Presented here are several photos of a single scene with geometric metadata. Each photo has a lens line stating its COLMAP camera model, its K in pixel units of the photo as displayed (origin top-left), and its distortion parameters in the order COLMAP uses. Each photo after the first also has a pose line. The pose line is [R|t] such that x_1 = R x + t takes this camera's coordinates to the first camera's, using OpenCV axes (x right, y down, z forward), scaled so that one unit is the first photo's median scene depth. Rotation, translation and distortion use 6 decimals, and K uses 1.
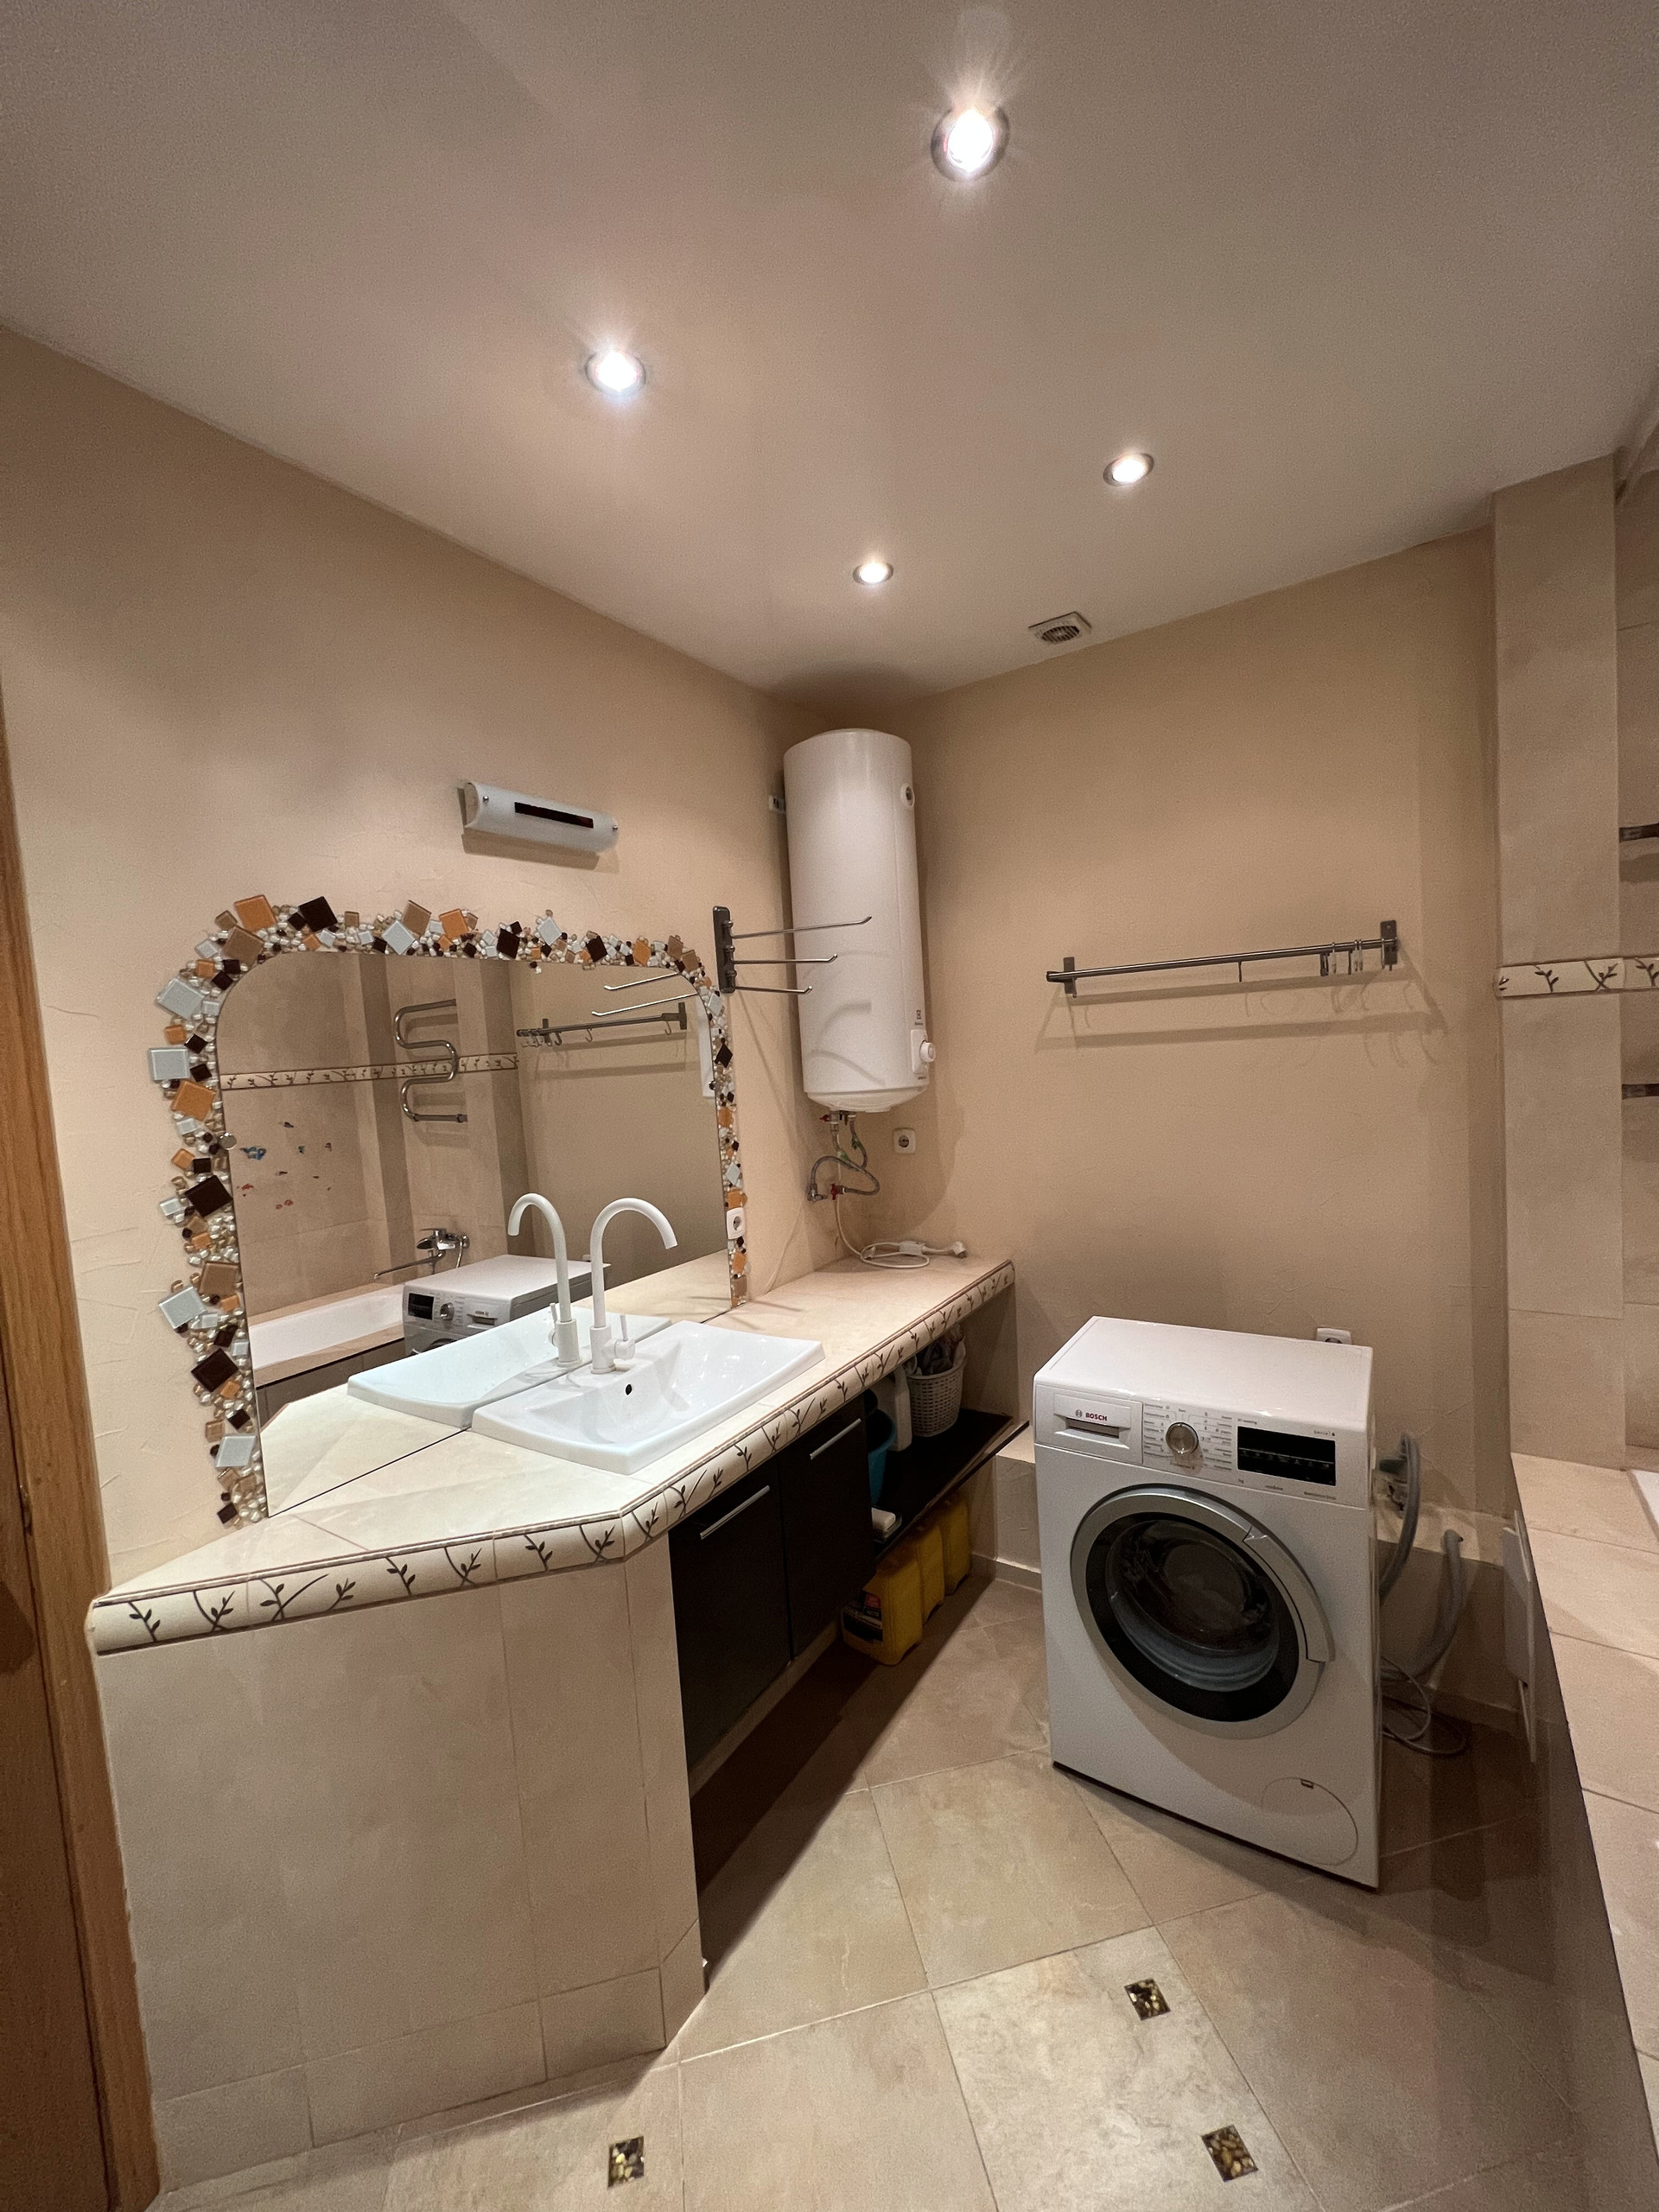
lens RADIAL K [[885.9, 0, 836.8], [0, 885.9, 1101.2], [0, 0, 1]] dist [-0.000949, 0.000166]
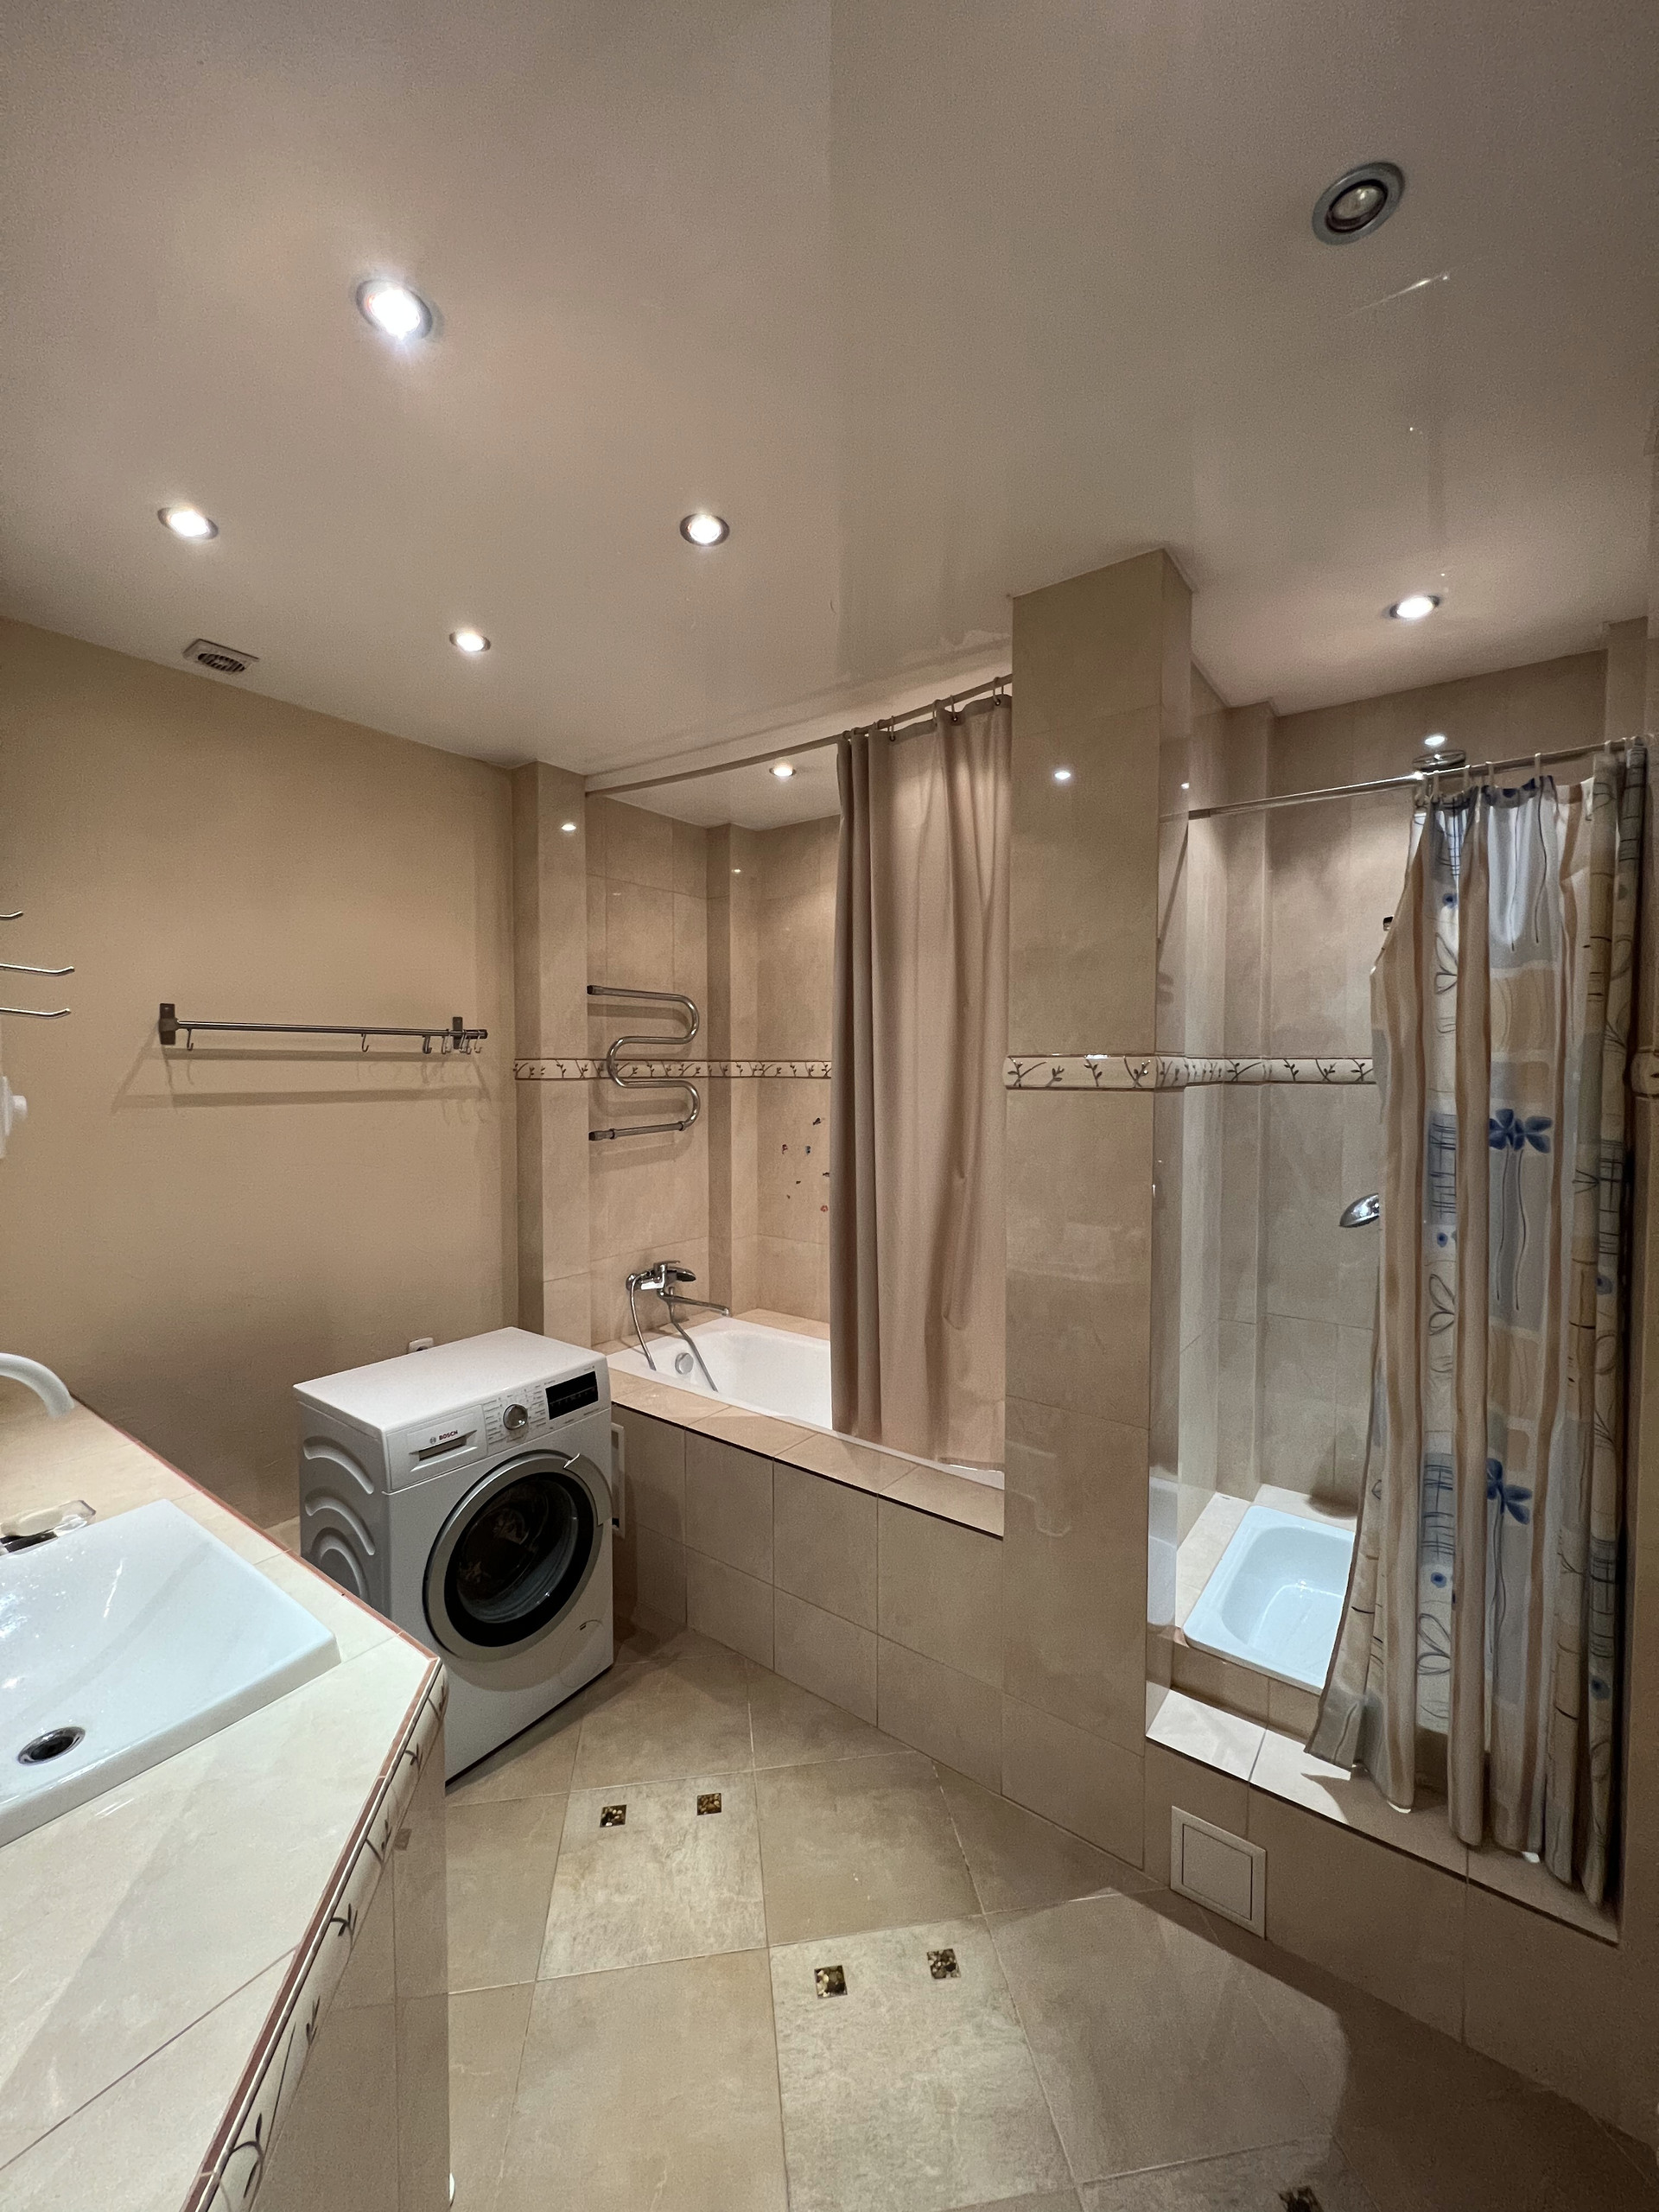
lens RADIAL K [[885.9, 0, 833.8], [0, 885.9, 1101.0], [0, 0, 1]] dist [-0.000949, 0.000166]
pose [[0.052703, 0.027811, 0.998223, -0.794018], [0.061783, 0.997606, -0.031056, 0.001242], [-0.996697, 0.063310, 0.050858, 0.426222]]
